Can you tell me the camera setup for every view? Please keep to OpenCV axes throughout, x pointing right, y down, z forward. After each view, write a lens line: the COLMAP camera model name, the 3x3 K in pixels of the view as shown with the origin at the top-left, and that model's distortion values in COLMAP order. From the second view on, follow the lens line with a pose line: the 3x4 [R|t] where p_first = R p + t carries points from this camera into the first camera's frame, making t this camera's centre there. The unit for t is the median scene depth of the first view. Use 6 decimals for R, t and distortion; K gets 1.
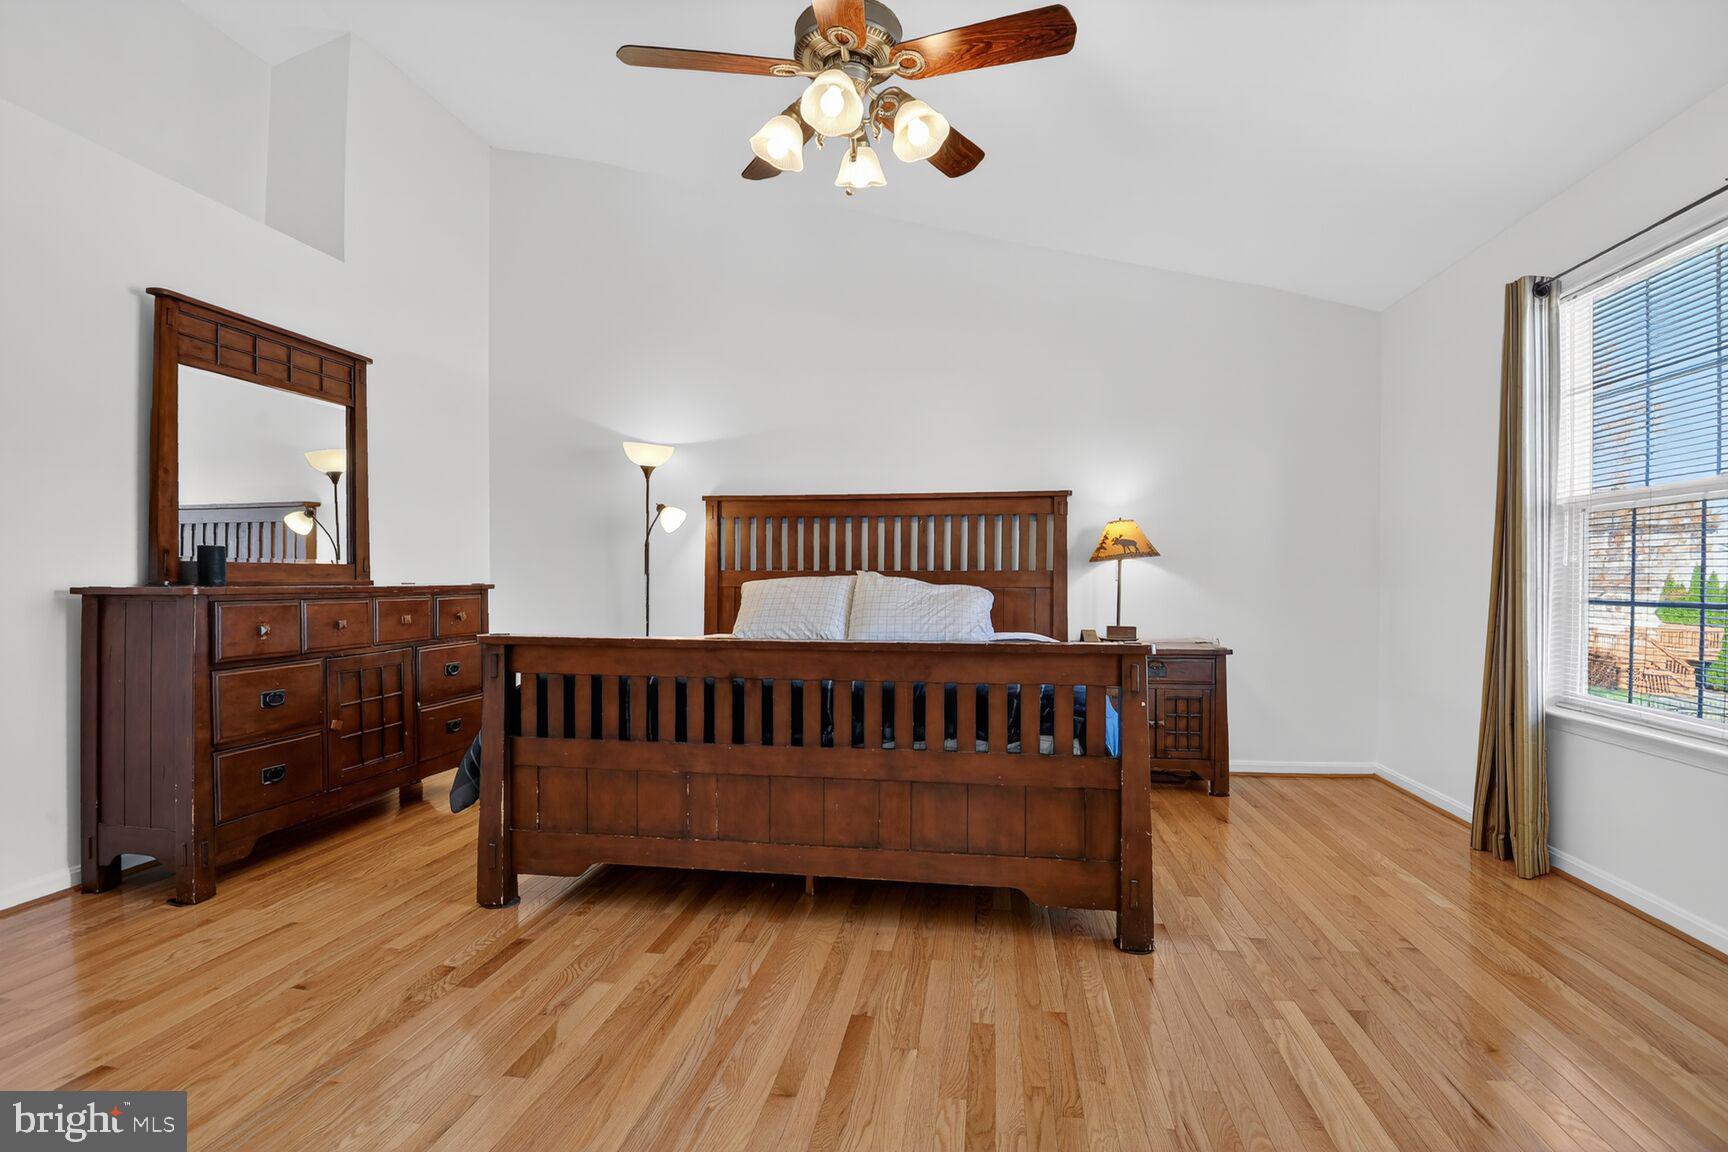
lens RADIAL K [[816.8, 0, 884.8], [0, 816.8, 585.5], [0, 0, 1]] dist [-0.039781, -0.000810]
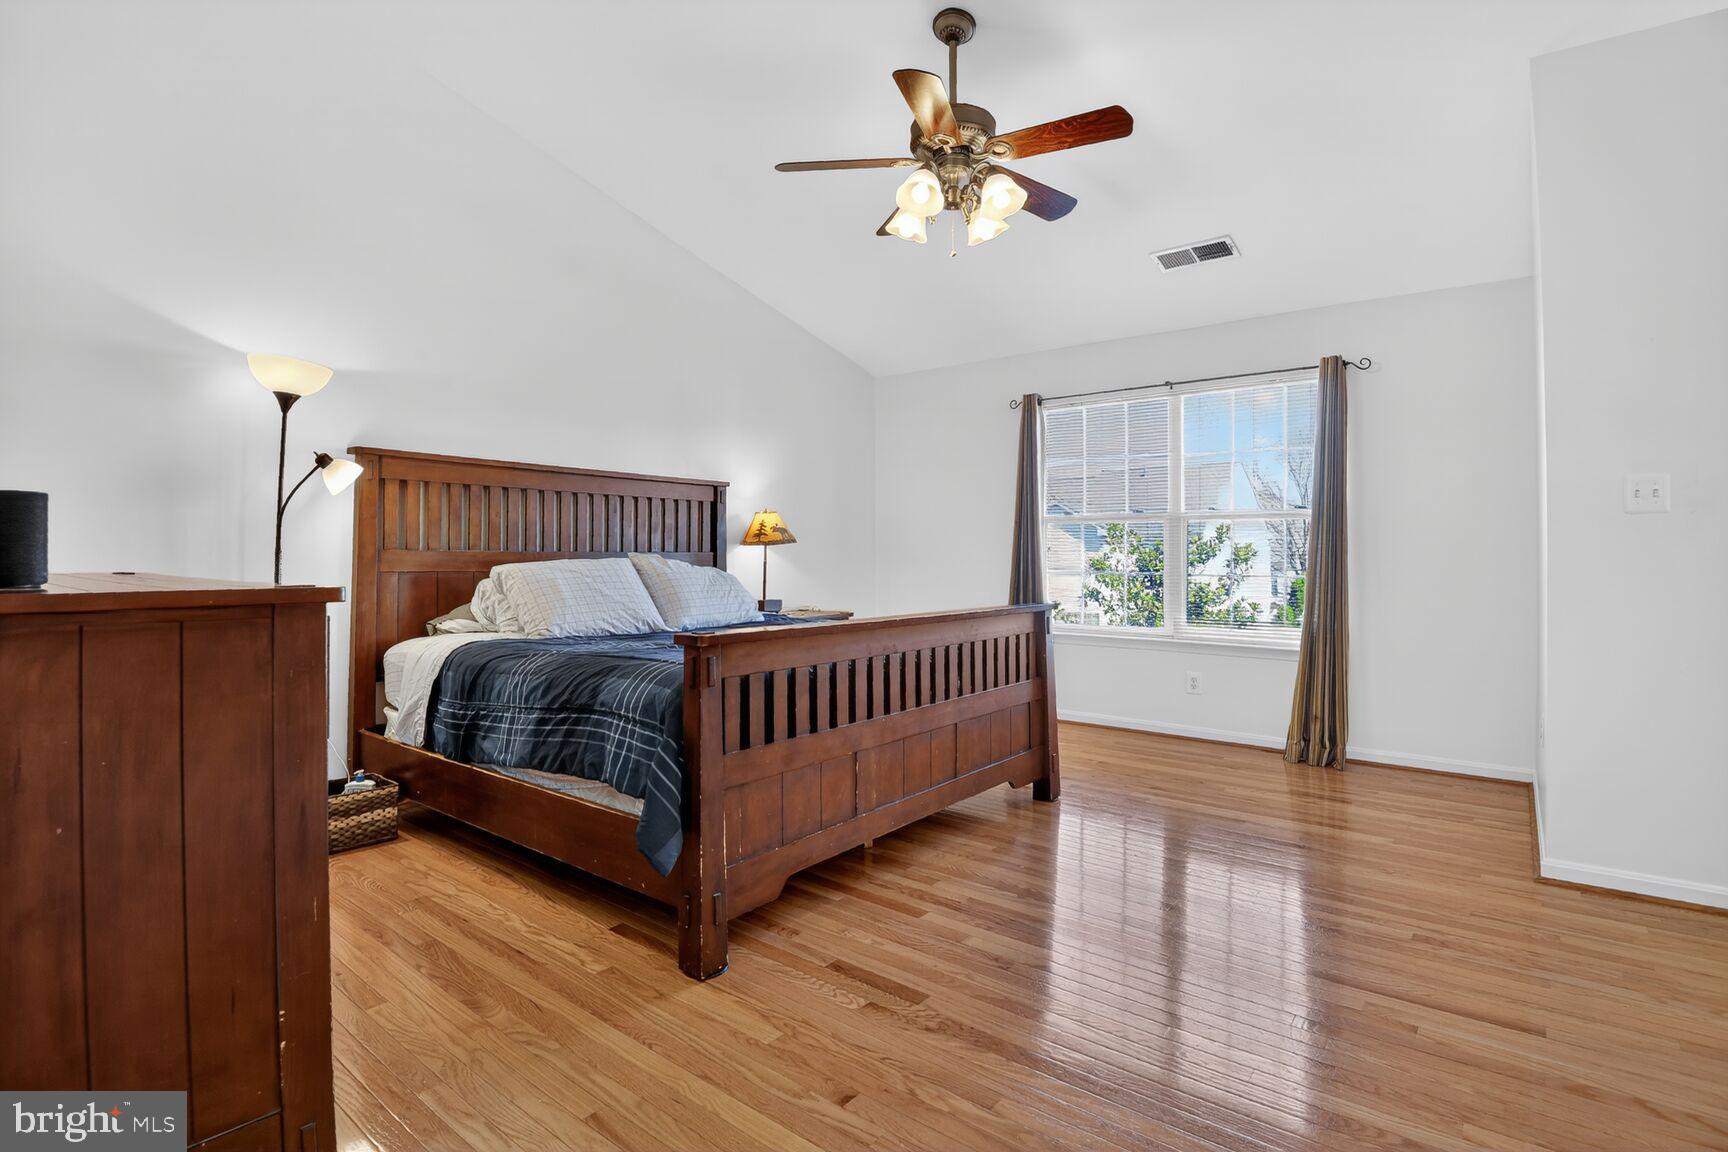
lens RADIAL K [[813.0, 0, 864.3], [0, 813.0, 563.0], [0, 0, 1]] dist [-0.025058, -0.000733]
pose [[0.511600, -0.003326, 0.859217, -1.080511], [0.007190, 0.999974, -0.000410, -0.006038], [-0.859194, 0.006388, 0.511610, 0.453758]]
